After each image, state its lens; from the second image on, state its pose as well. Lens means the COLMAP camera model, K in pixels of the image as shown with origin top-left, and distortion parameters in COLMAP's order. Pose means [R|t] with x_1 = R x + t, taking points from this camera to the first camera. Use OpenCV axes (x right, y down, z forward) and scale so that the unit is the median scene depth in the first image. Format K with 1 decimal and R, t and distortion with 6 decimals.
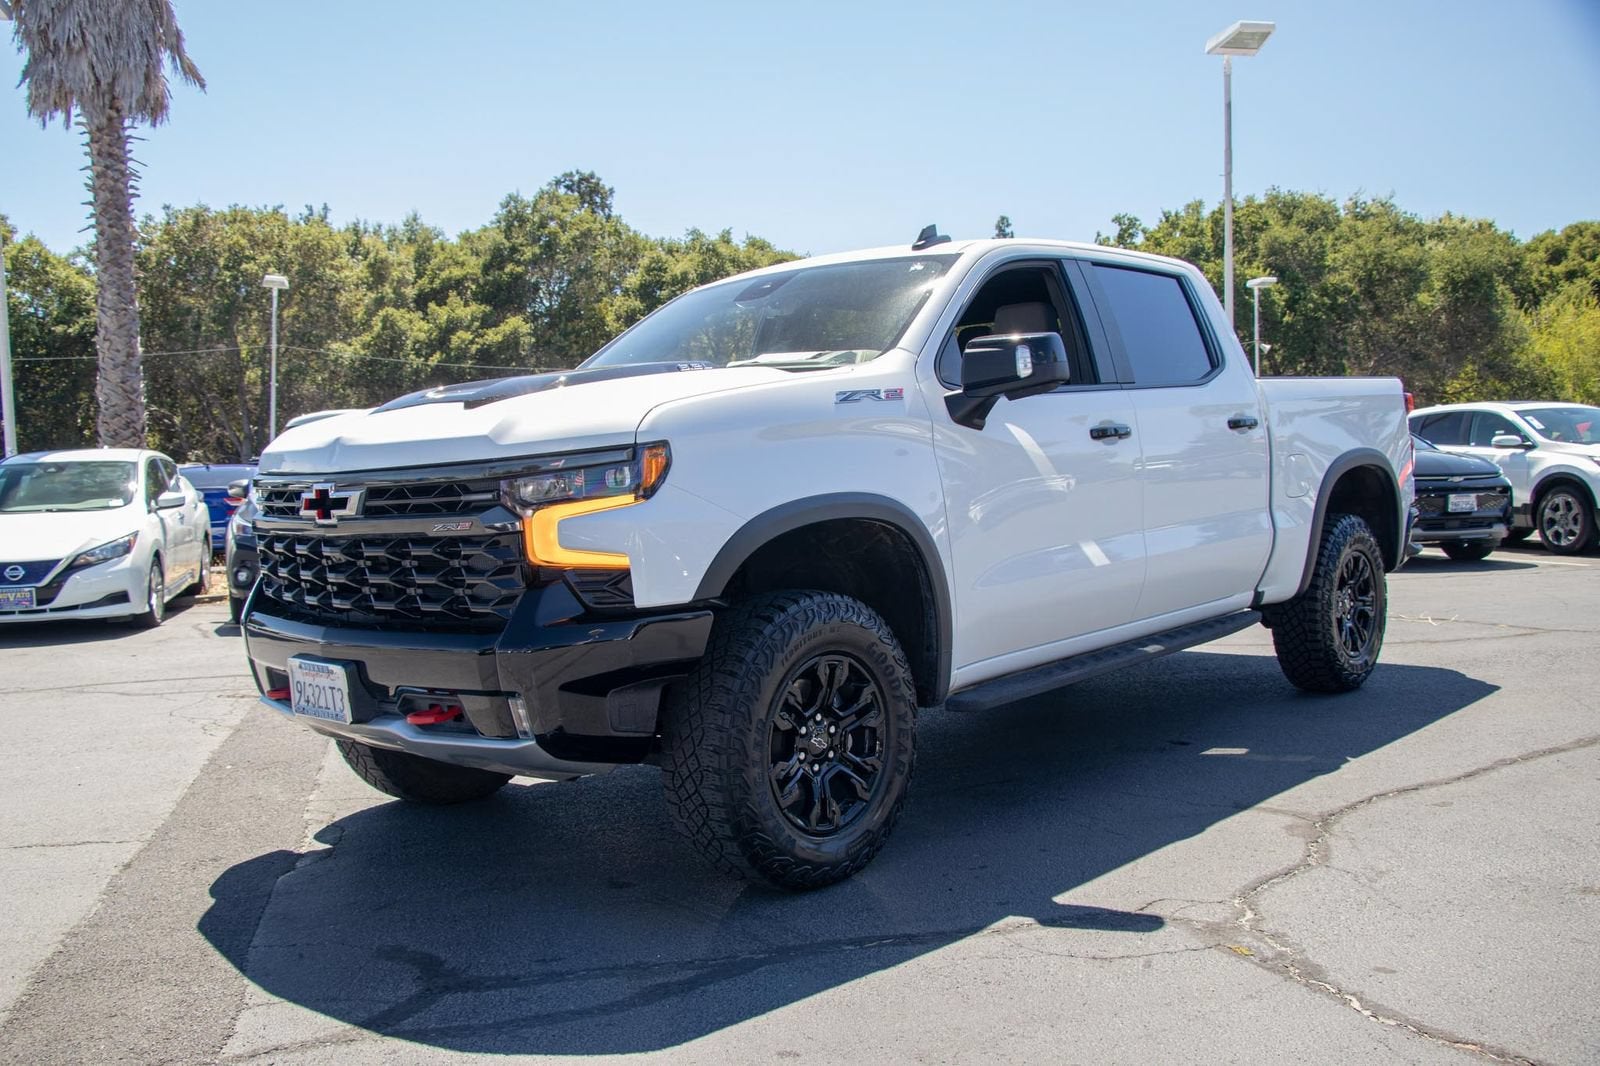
lens RADIAL K [[1457.0, 0, 802.8], [0, 1457.0, 547.4], [0, 0, 1]] dist [-0.162433, 0.226005]
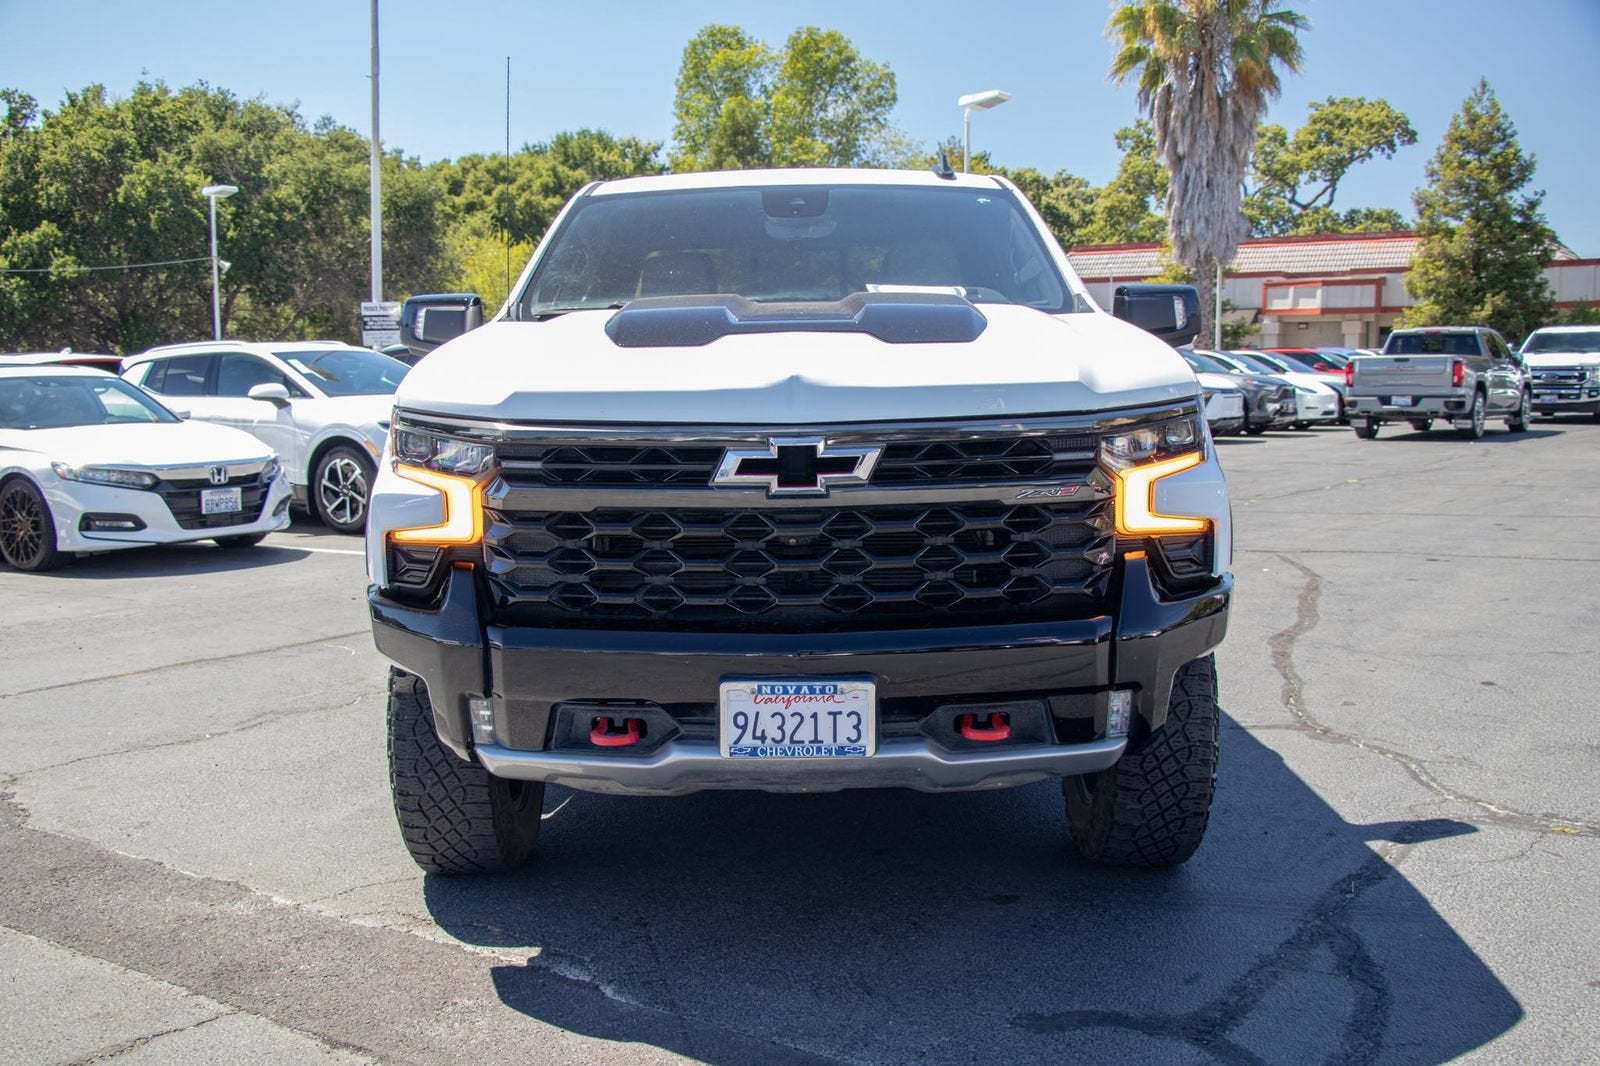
lens RADIAL K [[1596.5, 0, 787.7], [0, 1596.5, 553.6], [0, 0, 1]] dist [-0.157635, 0.325780]
pose [[0.740679, -0.053313, 0.669741, -0.071344], [0.024859, 0.998339, 0.051977, -0.002254], [-0.671399, -0.021849, 0.740773, 0.032291]]
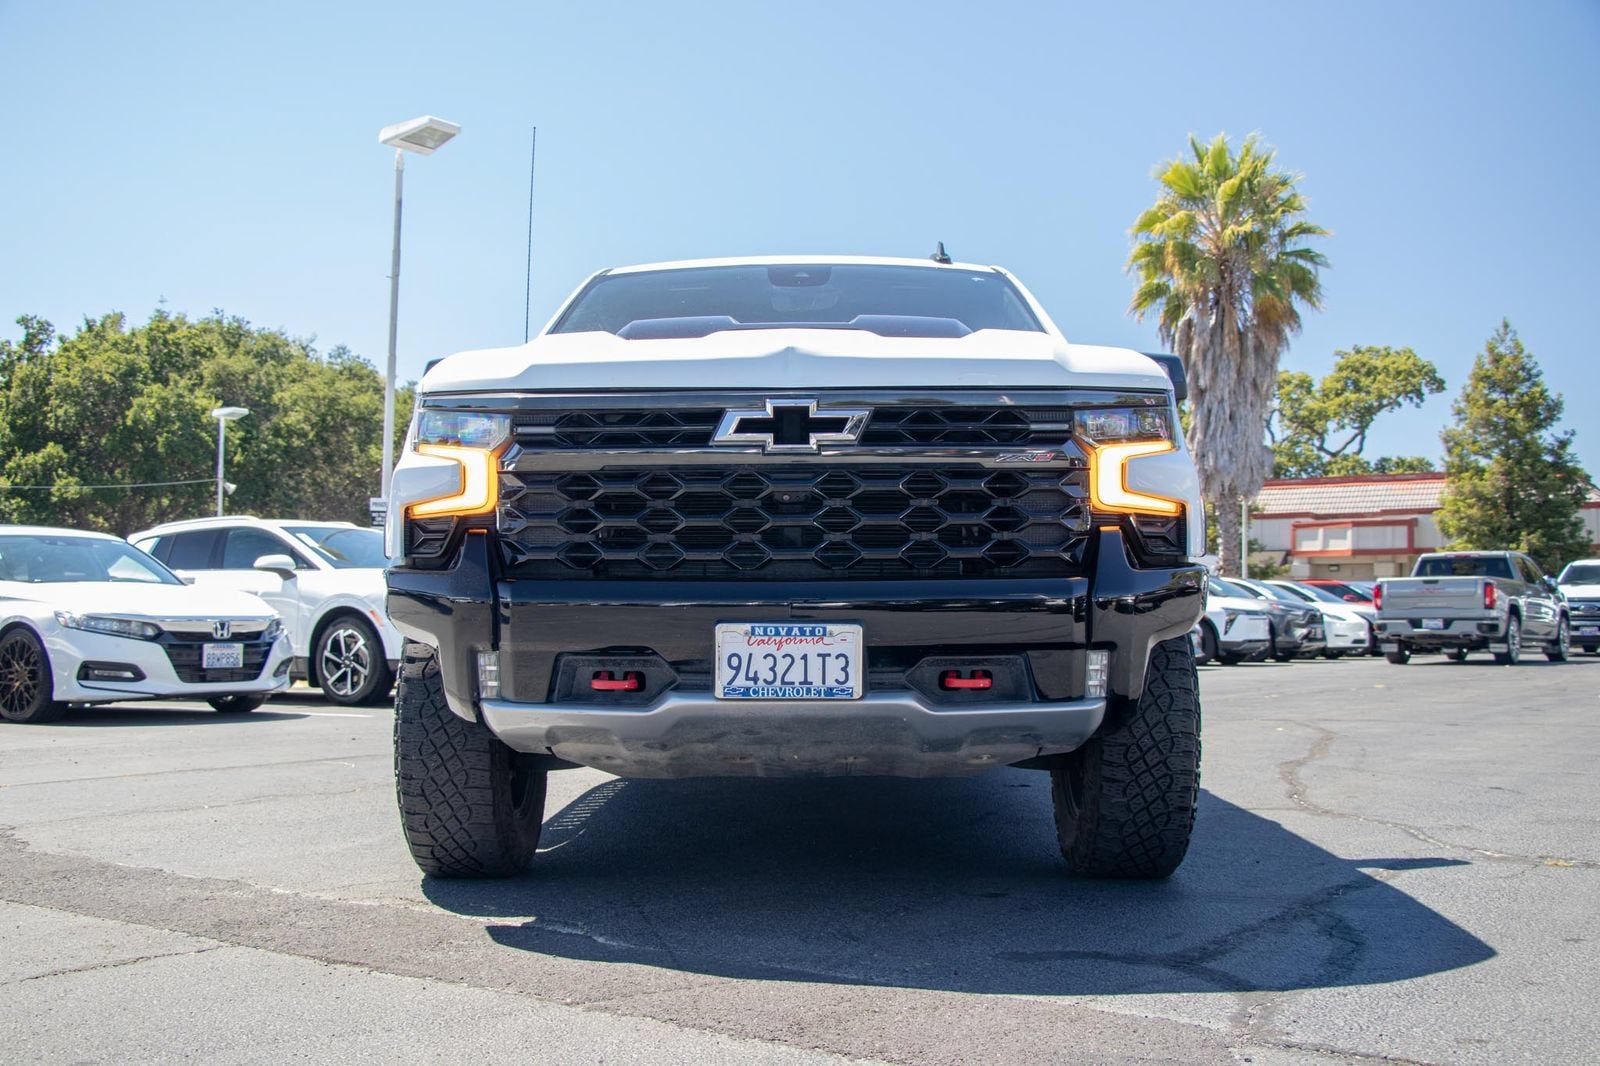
lens RADIAL K [[1665.3, 0, 792.0], [0, 1665.3, 550.5], [0, 0, 1]] dist [-0.146818, 0.364323]
pose [[0.745013, 0.063841, 0.663988, -0.075610], [0.012048, 0.993959, -0.109085, 0.011154], [-0.666941, 0.089269, 0.739743, 0.026516]]
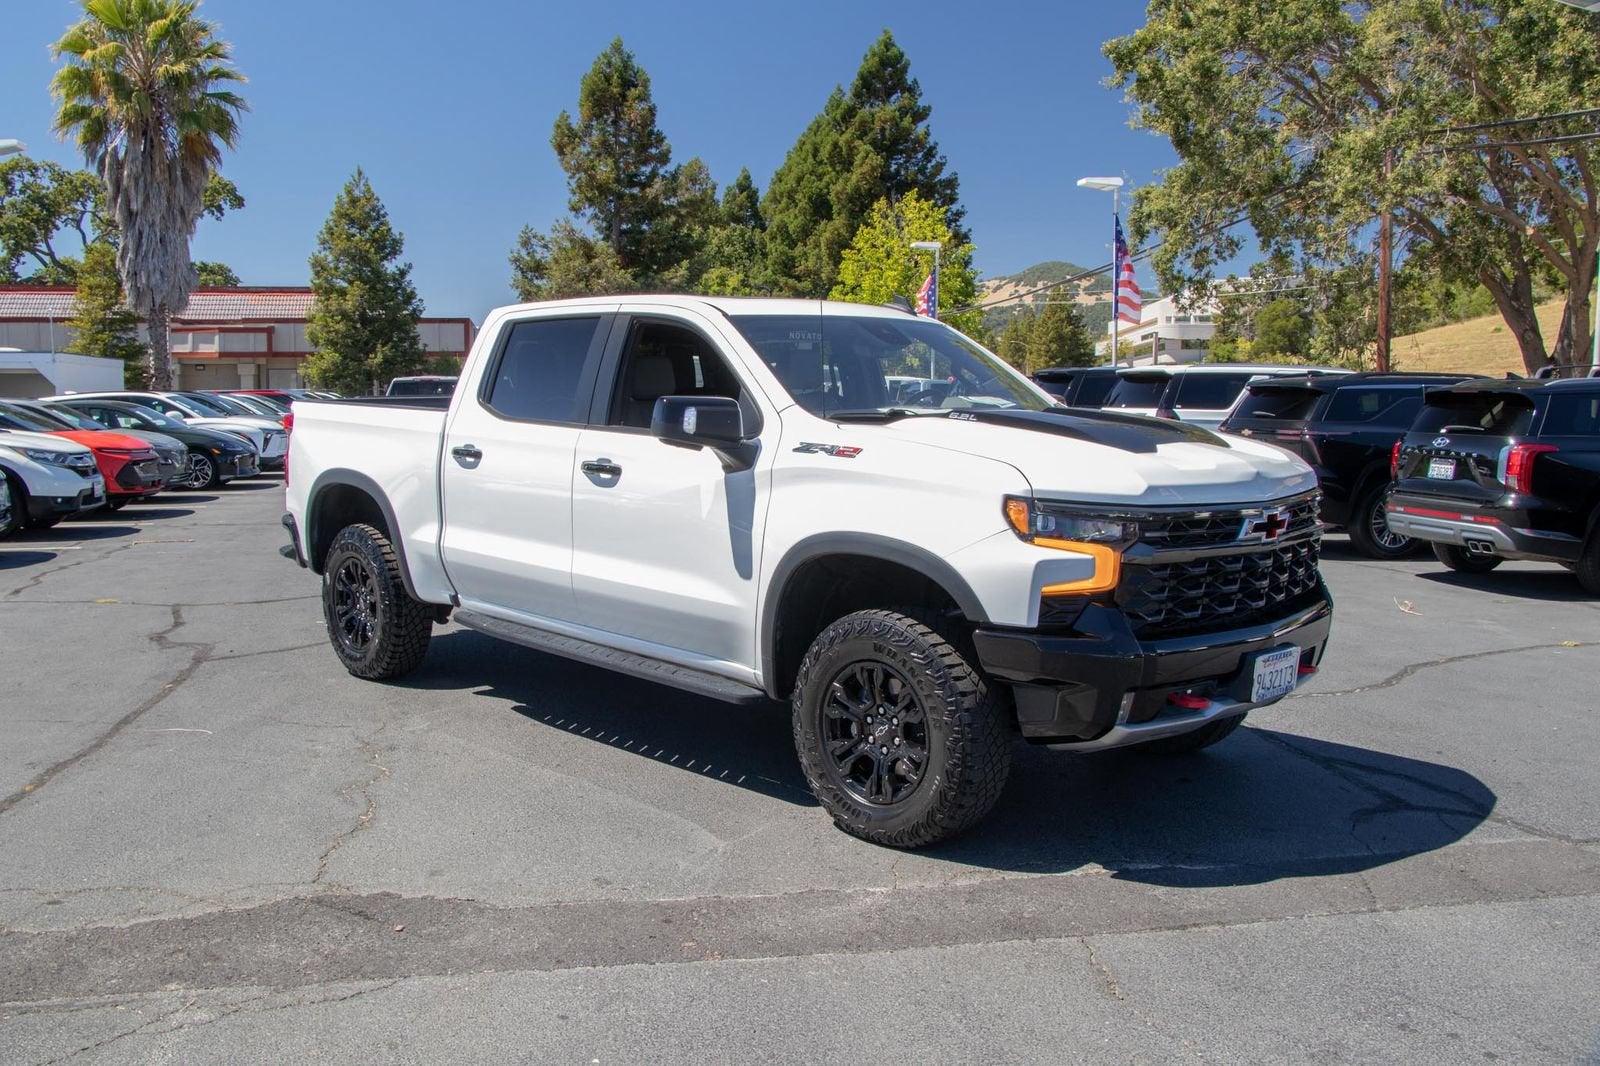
lens RADIAL K [[1423.0, 0, 776.3], [0, 1423.0, 537.3], [0, 0, 1]] dist [-0.180069, 0.231461]
pose [[0.053064, -0.068488, 0.996240, -0.126597], [0.054593, 0.996352, 0.065588, -0.009917], [-0.997098, 0.050907, 0.056610, 0.109839]]
